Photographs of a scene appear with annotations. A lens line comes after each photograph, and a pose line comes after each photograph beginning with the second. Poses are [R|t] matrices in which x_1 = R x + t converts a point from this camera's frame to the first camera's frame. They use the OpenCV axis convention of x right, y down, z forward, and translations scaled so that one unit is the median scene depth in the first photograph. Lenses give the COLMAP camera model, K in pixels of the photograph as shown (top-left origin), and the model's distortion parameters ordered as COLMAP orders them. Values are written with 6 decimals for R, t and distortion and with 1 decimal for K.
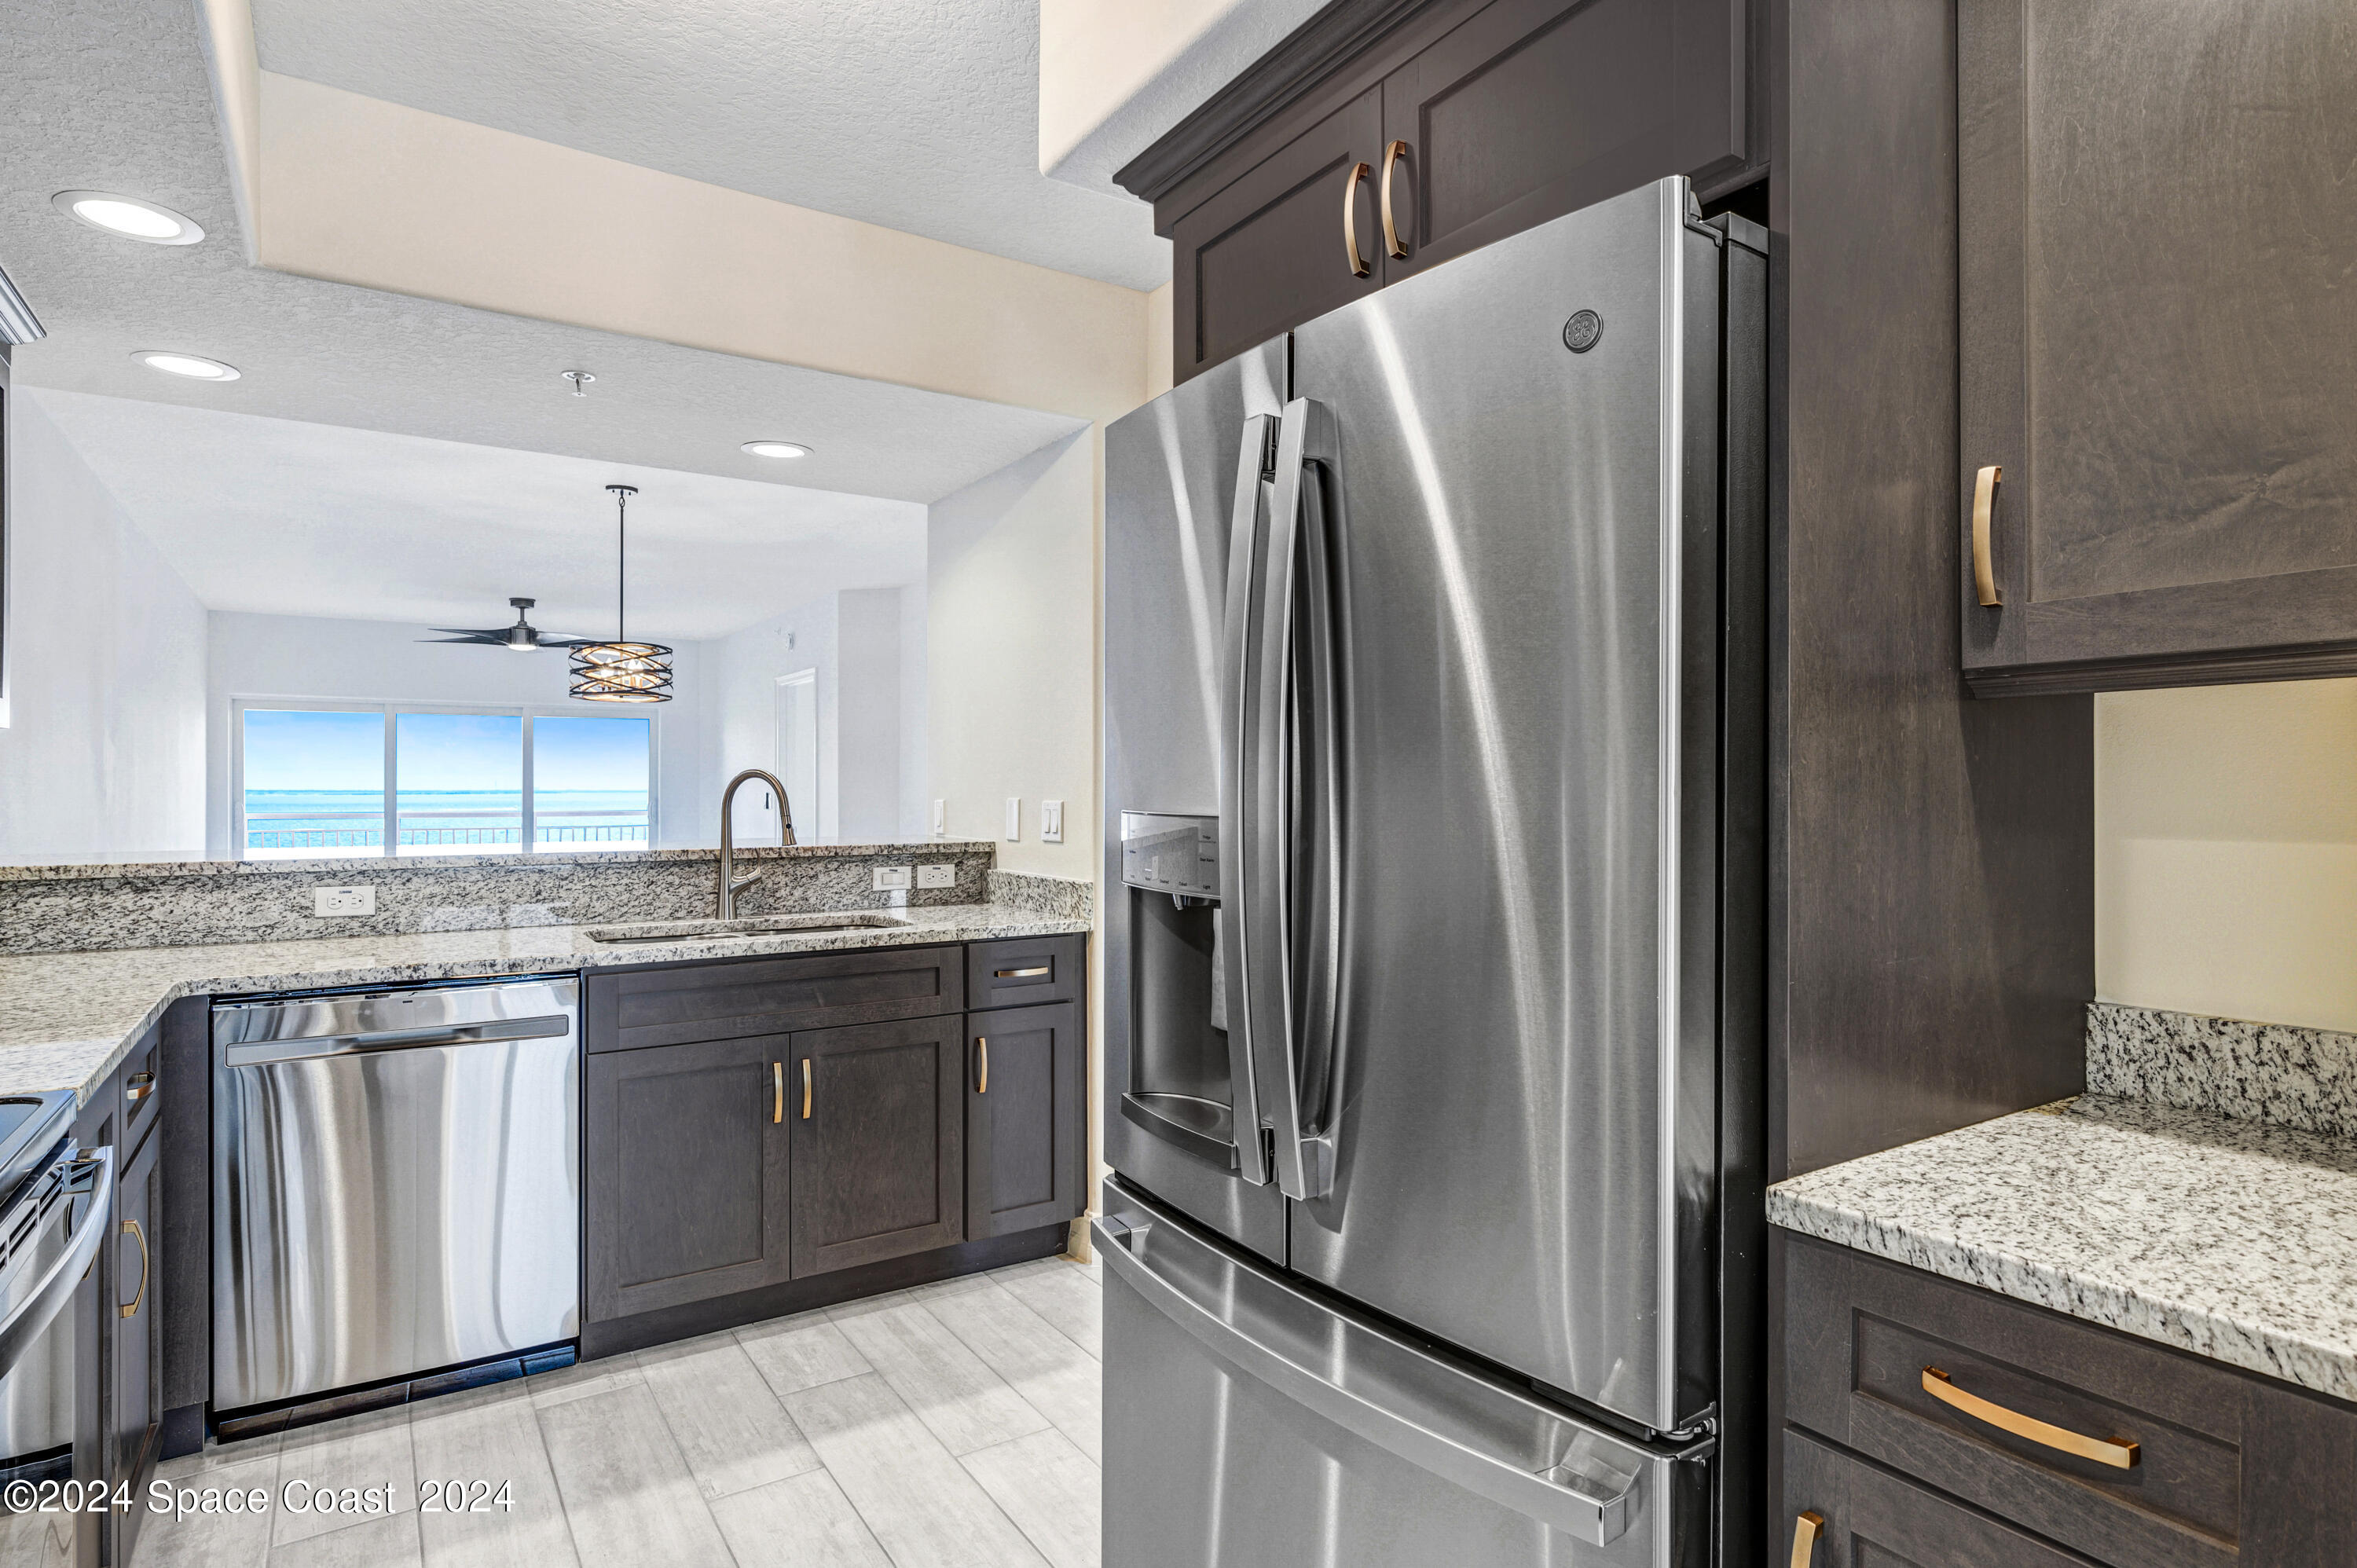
lens RADIAL K [[1347.1, 0, 1332.5], [0, 1347.1, 793.0], [0, 0, 1]] dist [-0.007645, 0.002225]
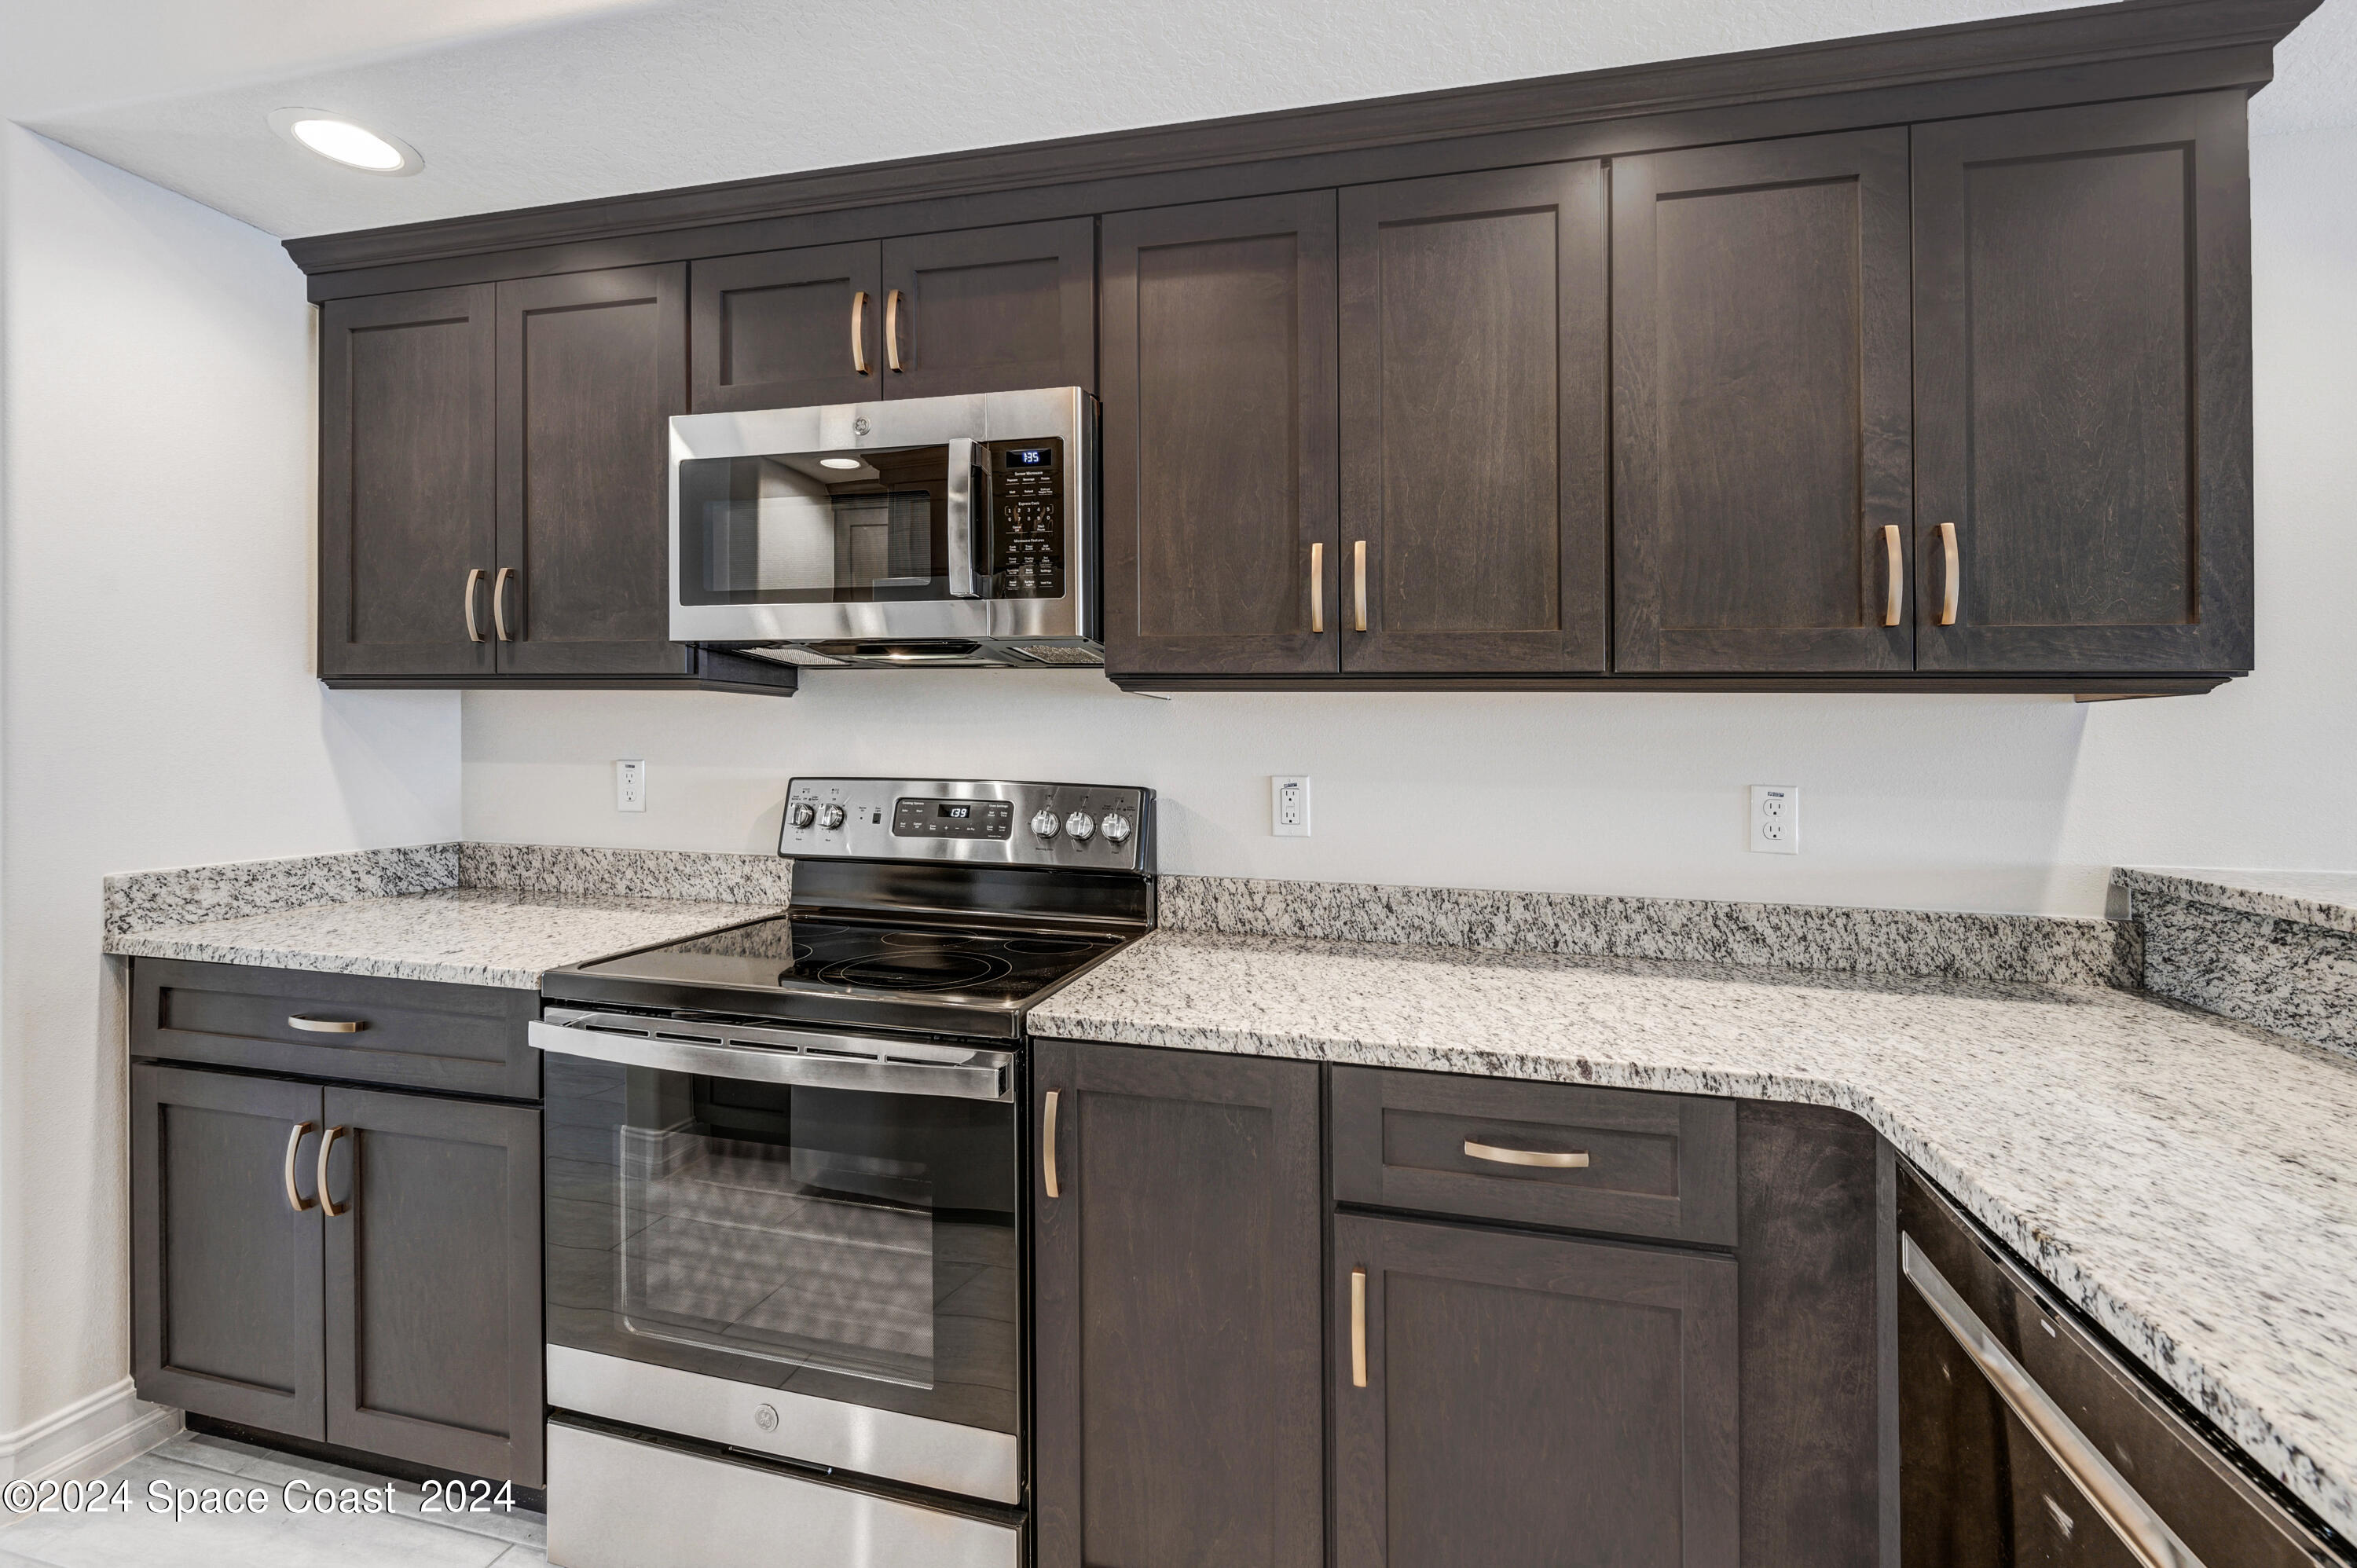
lens RADIAL K [[984.8, 0, 1184.5], [0, 984.8, 710.4], [0, 0, 1]] dist [-0.001030, 0.000059]
pose [[-0.781357, -0.033988, -0.623158, -0.268028], [-0.018255, 0.999333, -0.031615, -0.005479], [0.623817, -0.013327, -0.781457, 0.894571]]
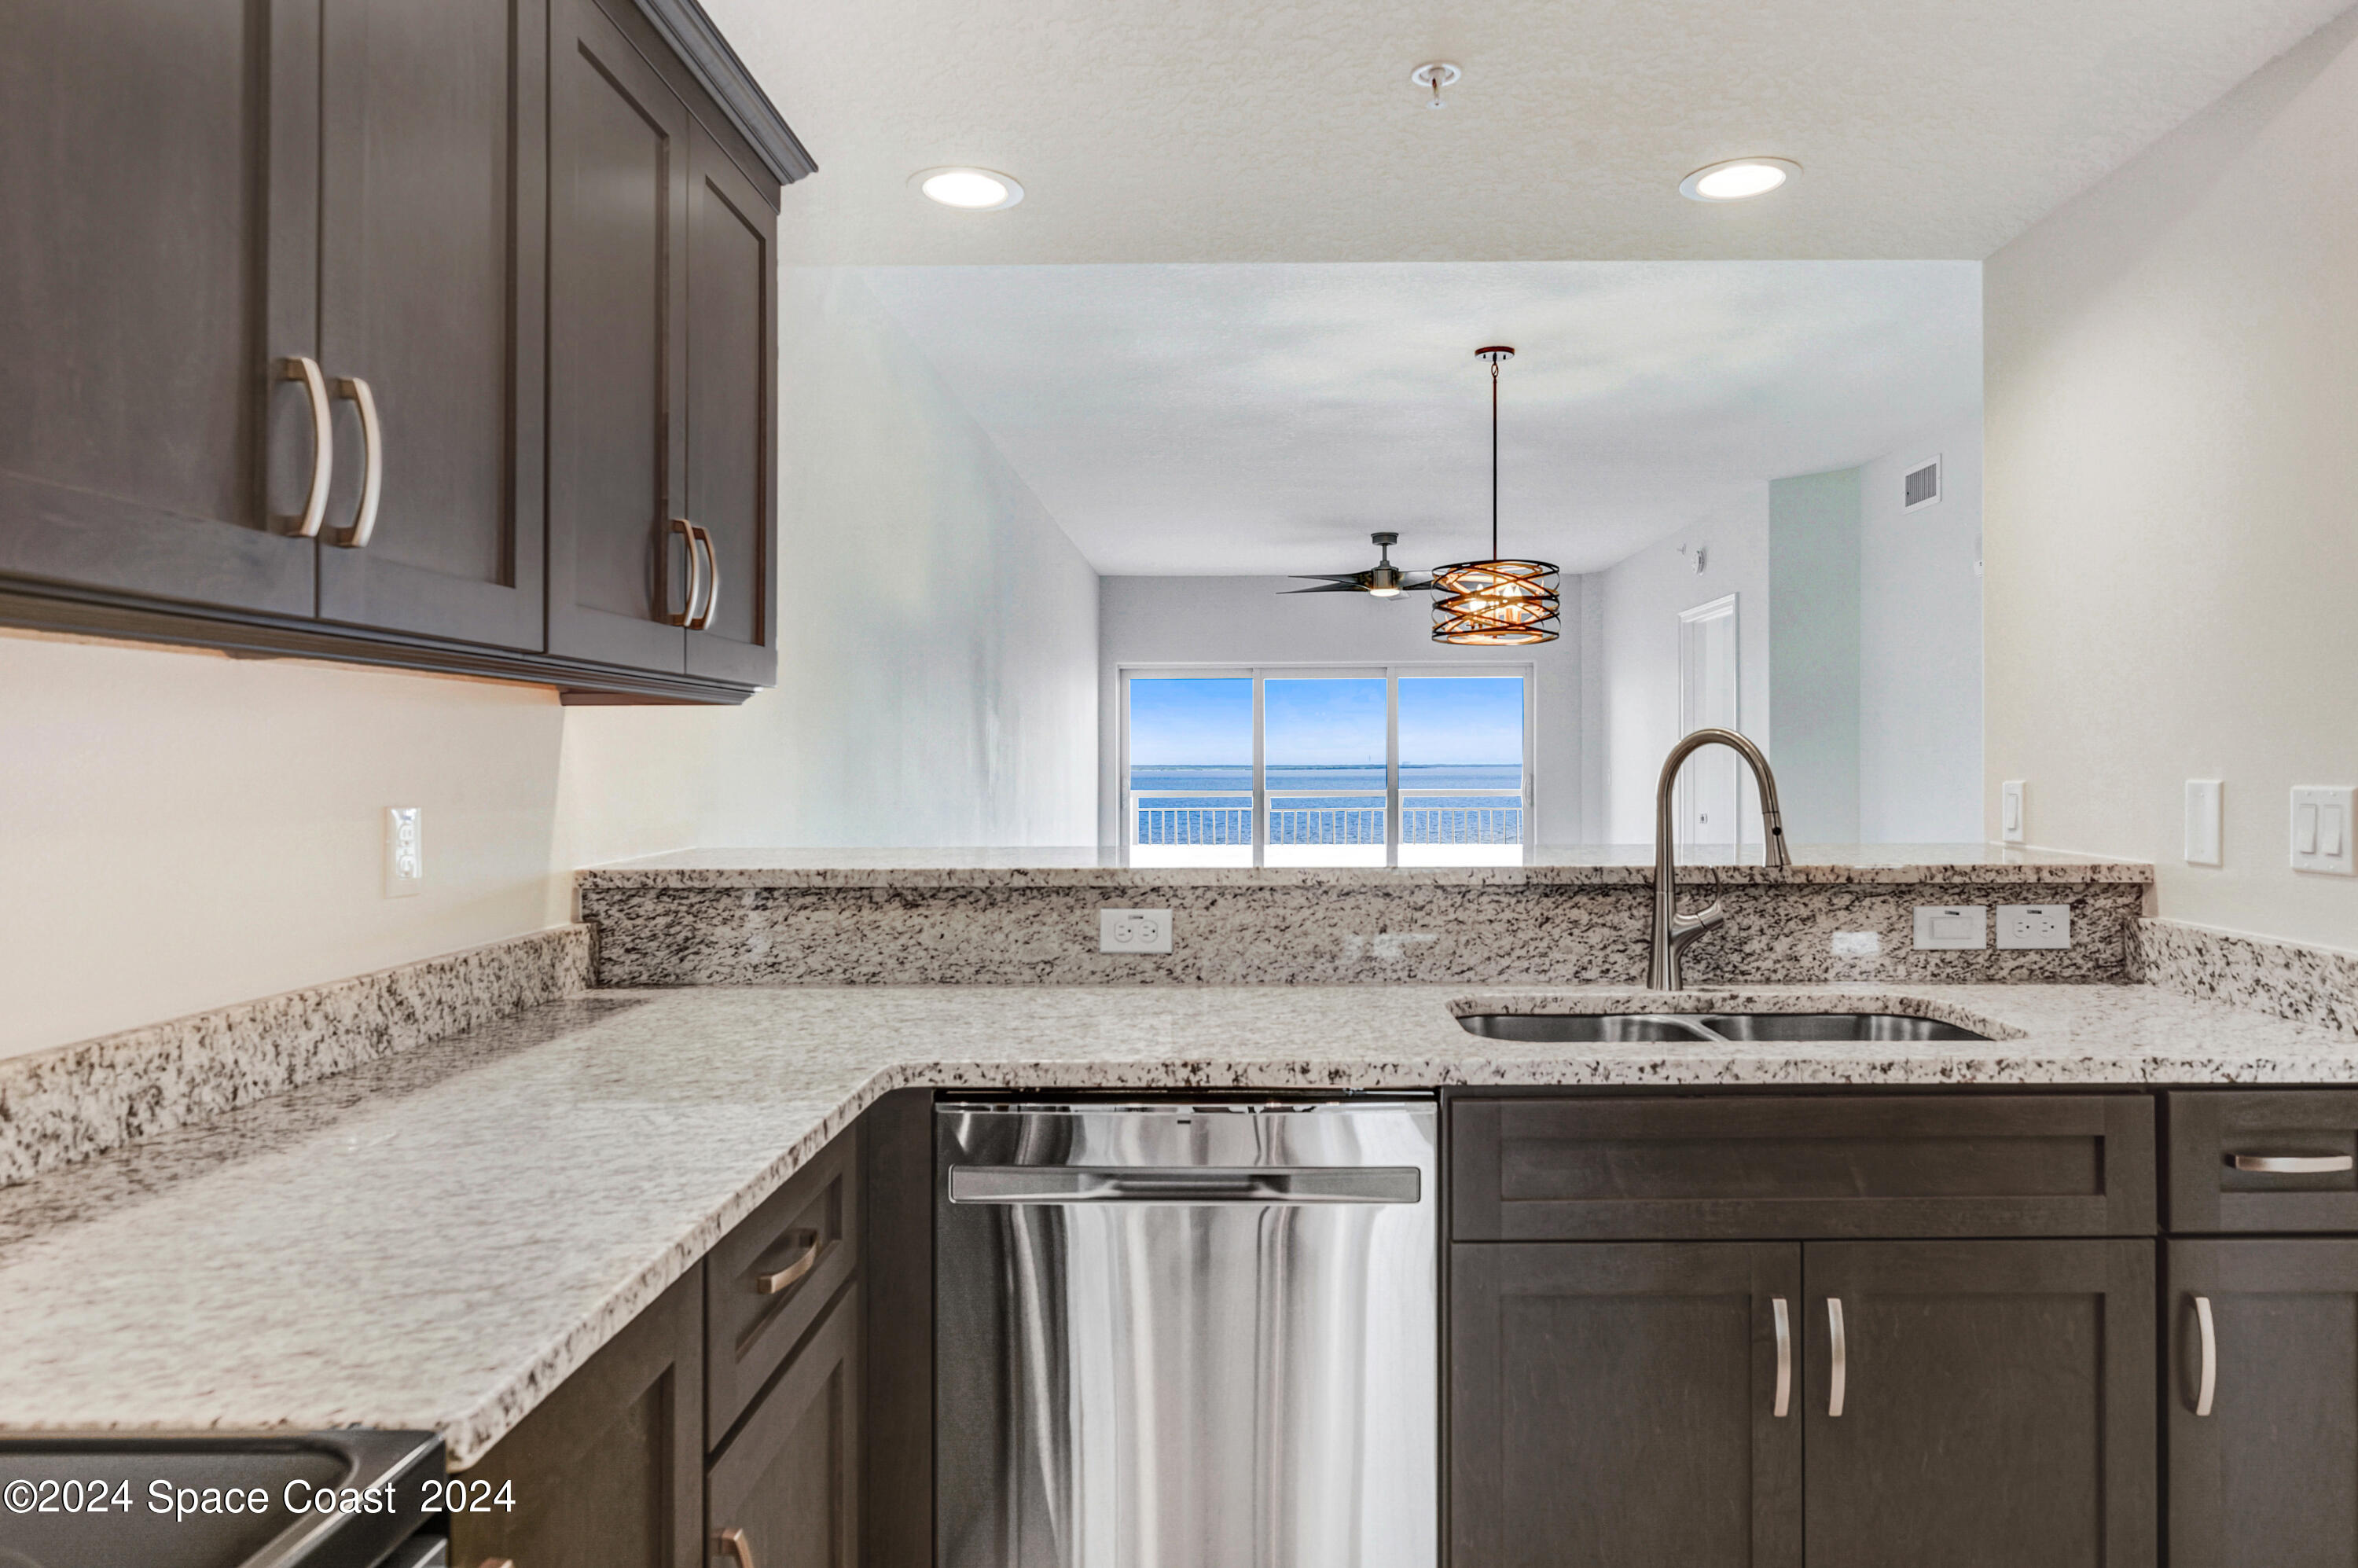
lens RADIAL K [[1576.7, 0, 1216.3], [0, 1576.7, 762.5], [0, 0, 1]] dist [-0.004339, 0.000826]
pose [[0.791585, -0.002878, -0.611052, -0.207697], [0.002033, 0.999996, -0.002076, -0.002871], [0.611056, 0.000401, 0.791588, 0.379905]]
